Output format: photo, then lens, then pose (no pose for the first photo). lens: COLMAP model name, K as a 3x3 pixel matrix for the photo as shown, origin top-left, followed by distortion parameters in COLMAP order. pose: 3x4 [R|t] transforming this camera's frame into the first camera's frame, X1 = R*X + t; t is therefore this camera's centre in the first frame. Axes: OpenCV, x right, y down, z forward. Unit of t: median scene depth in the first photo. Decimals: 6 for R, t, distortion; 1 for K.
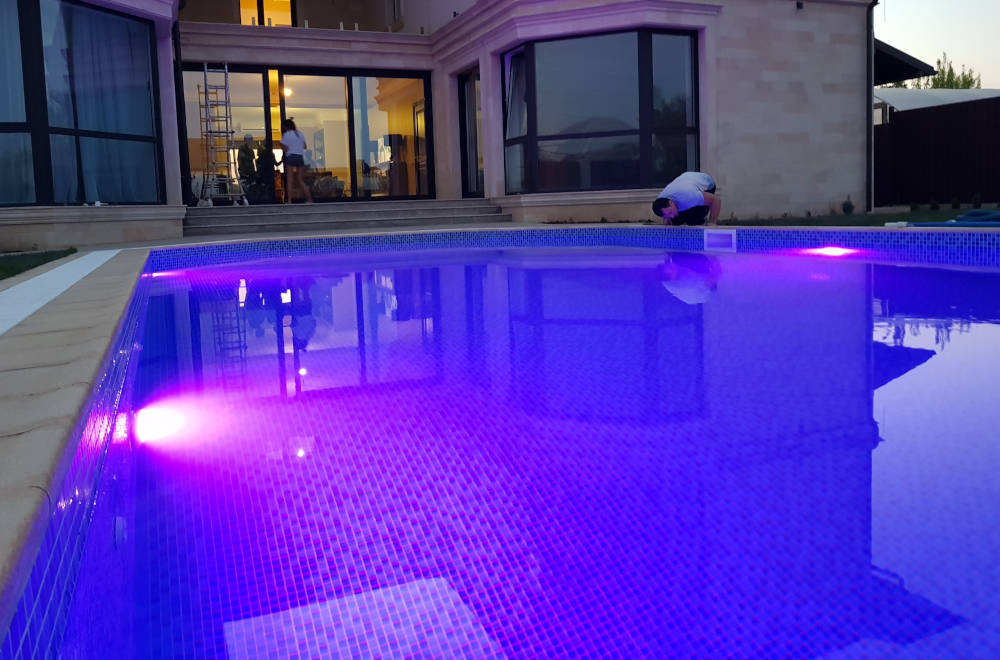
lens RADIAL K [[766.2, 0, 497.1], [0, 766.2, 279.3], [0, 0, 1]] dist [0.031471, -0.090842]
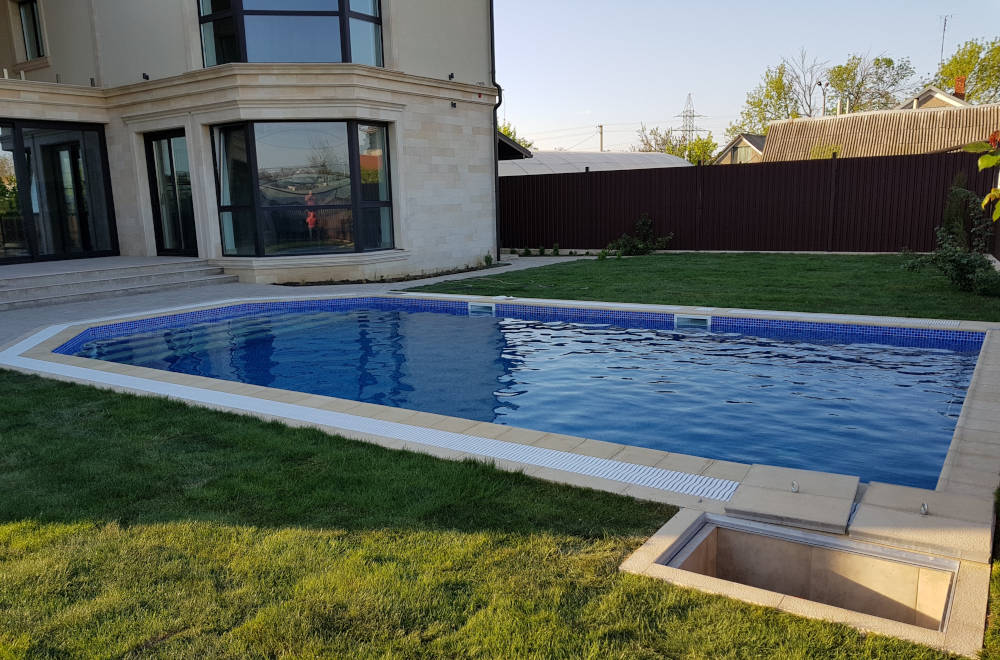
lens RADIAL K [[781.5, 0, 493.1], [0, 781.5, 366.2], [0, 0, 1]] dist [-0.006232, -0.004245]
pose [[0.835051, -0.101999, 0.540634, -0.292104], [0.050060, 0.992674, 0.109962, -0.059187], [-0.547890, -0.064760, 0.834040, -0.152627]]
